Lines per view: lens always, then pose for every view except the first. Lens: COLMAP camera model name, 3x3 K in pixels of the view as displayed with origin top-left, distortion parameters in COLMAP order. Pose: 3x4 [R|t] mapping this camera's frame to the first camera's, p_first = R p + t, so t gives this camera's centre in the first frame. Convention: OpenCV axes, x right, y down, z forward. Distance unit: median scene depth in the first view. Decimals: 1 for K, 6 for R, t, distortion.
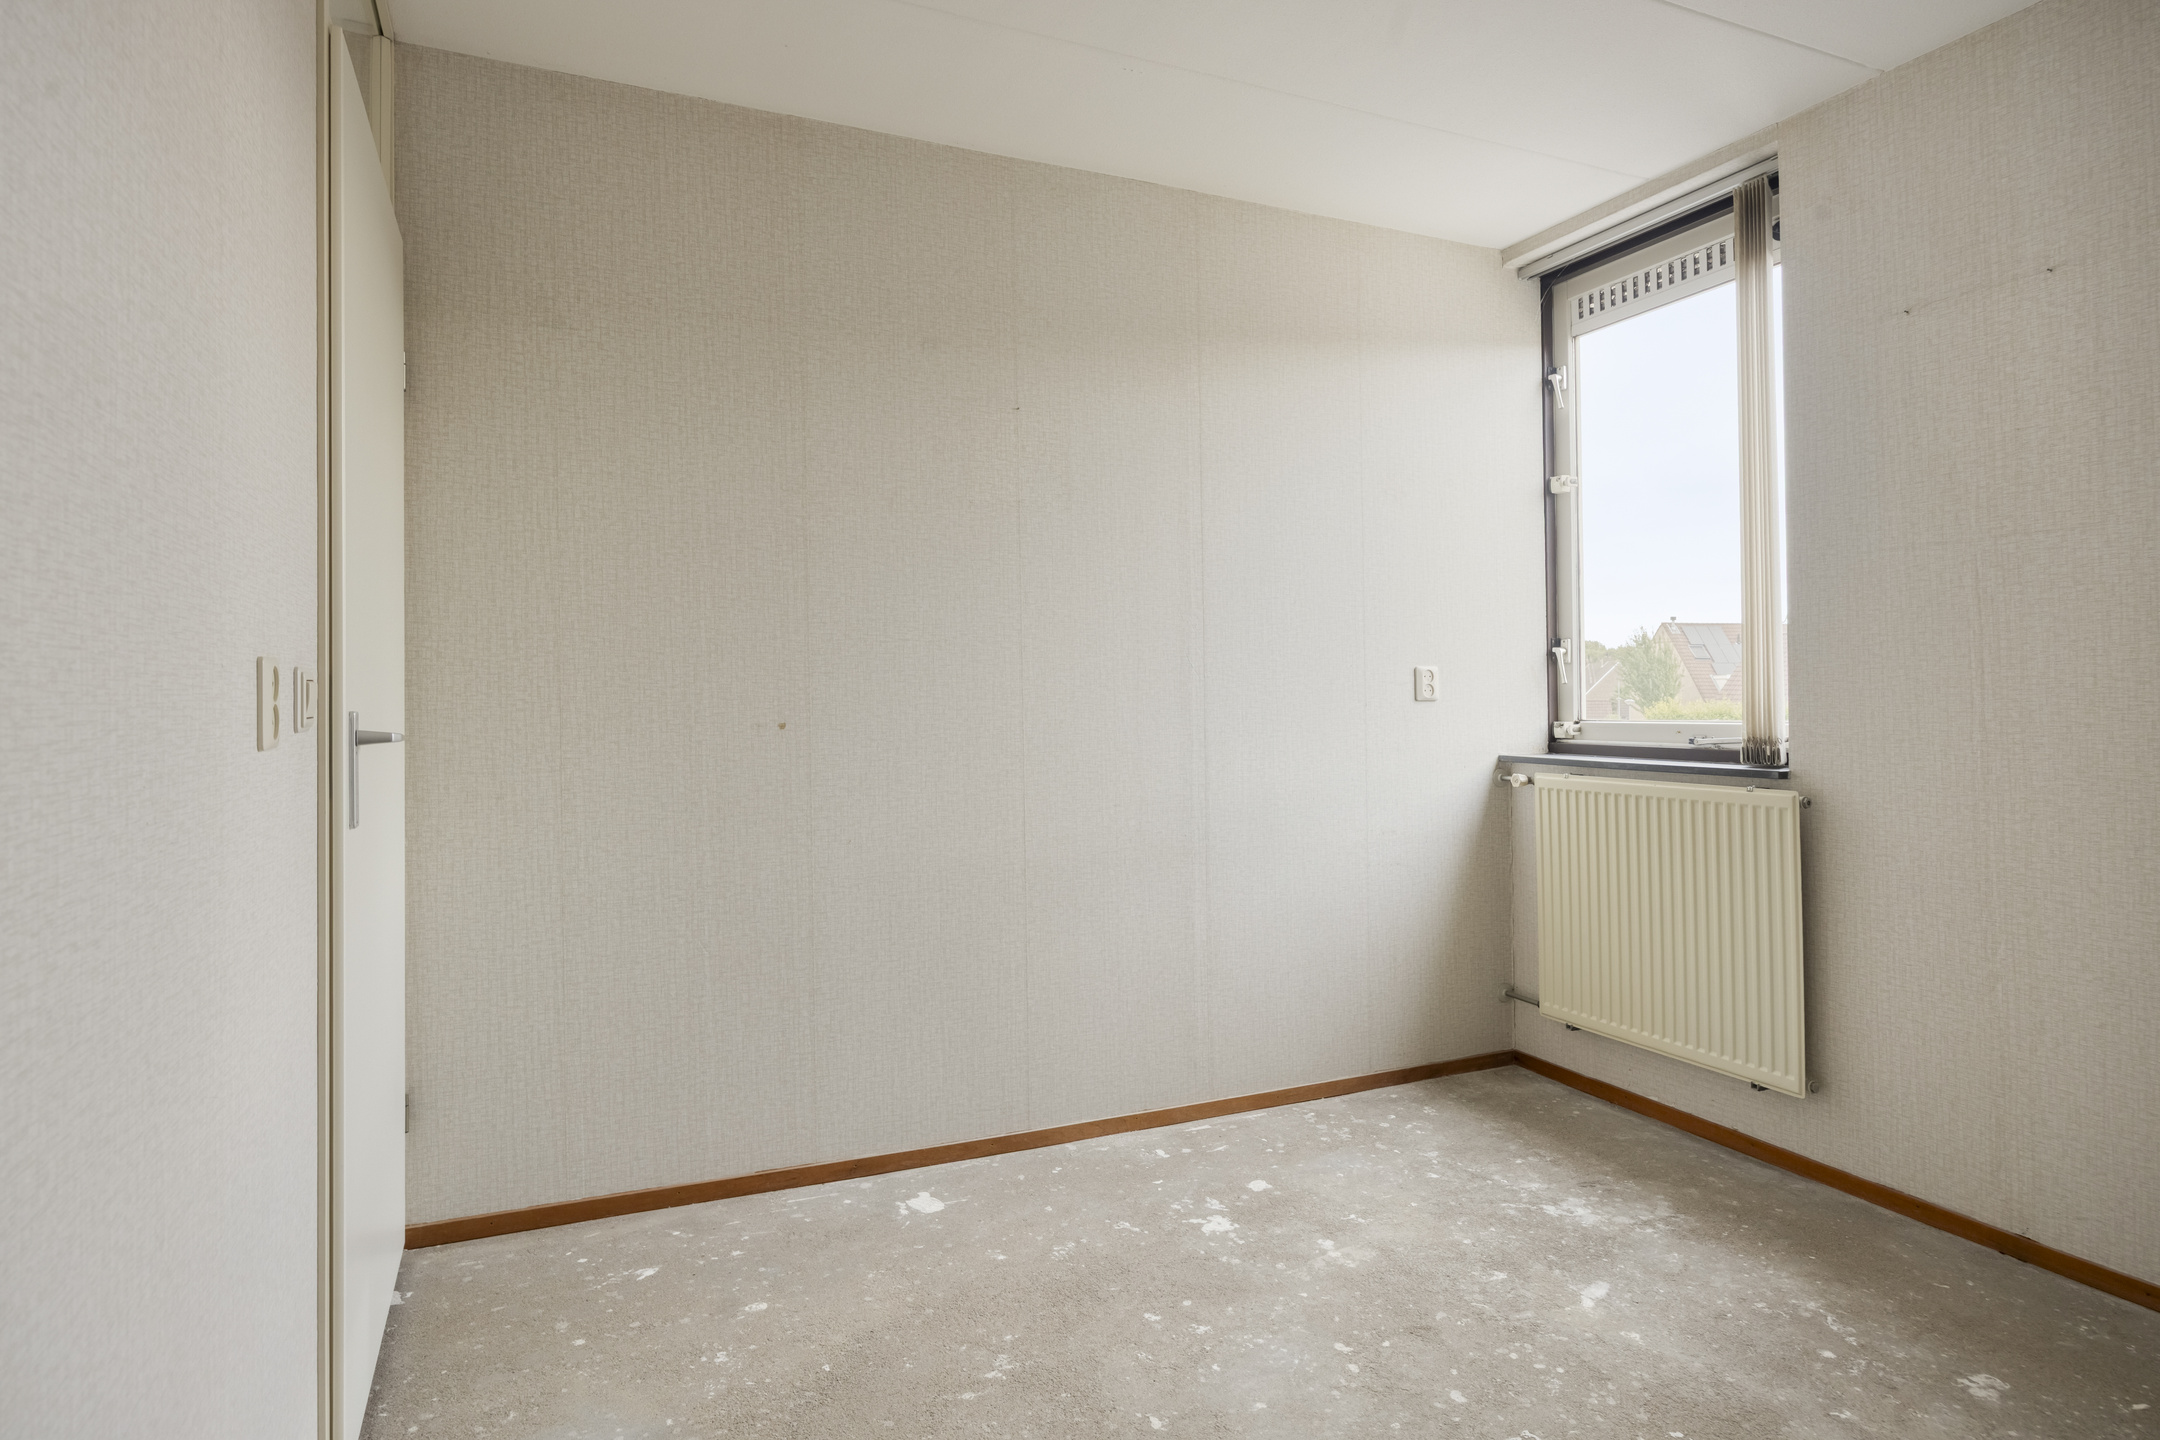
lens RADIAL K [[1214.9, 0, 1062.1], [0, 1214.9, 701.2], [0, 0, 1]] dist [0.015441, -0.005703]
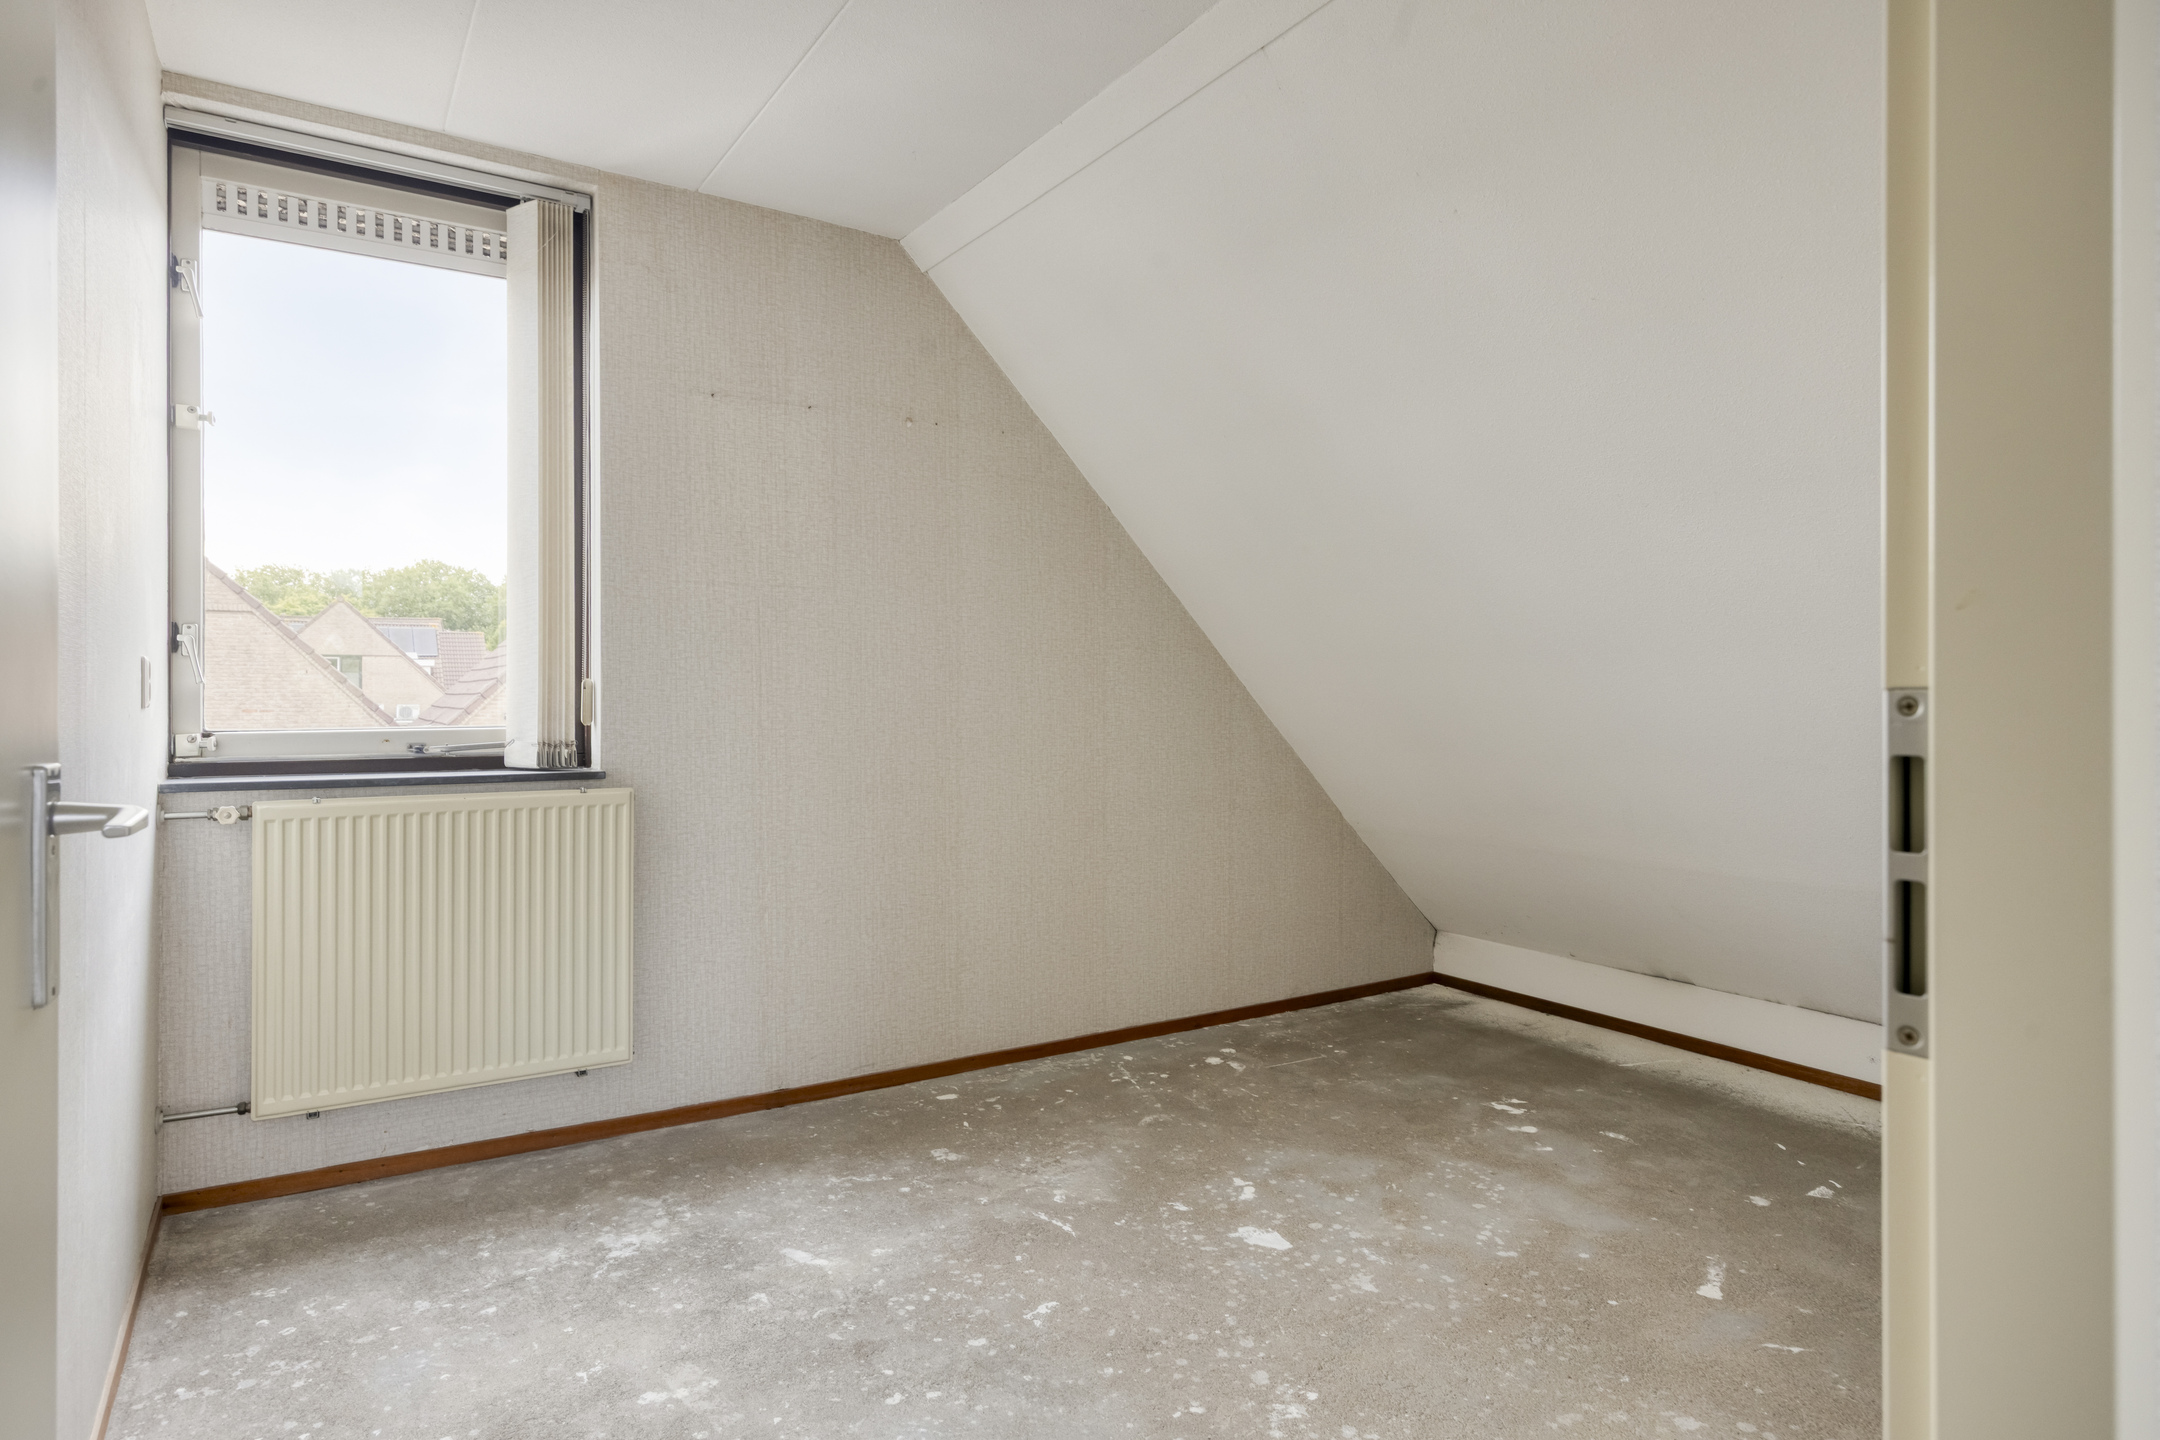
lens RADIAL K [[1214.9, 0, 1058.9], [0, 1214.9, 695.3], [0, 0, 1]] dist [0.015441, -0.005703]
pose [[-0.152107, 0.001346, 0.988363, -0.577454], [-0.001330, 0.999998, -0.001566, -0.009379], [-0.988363, -0.001553, -0.152105, 0.816627]]
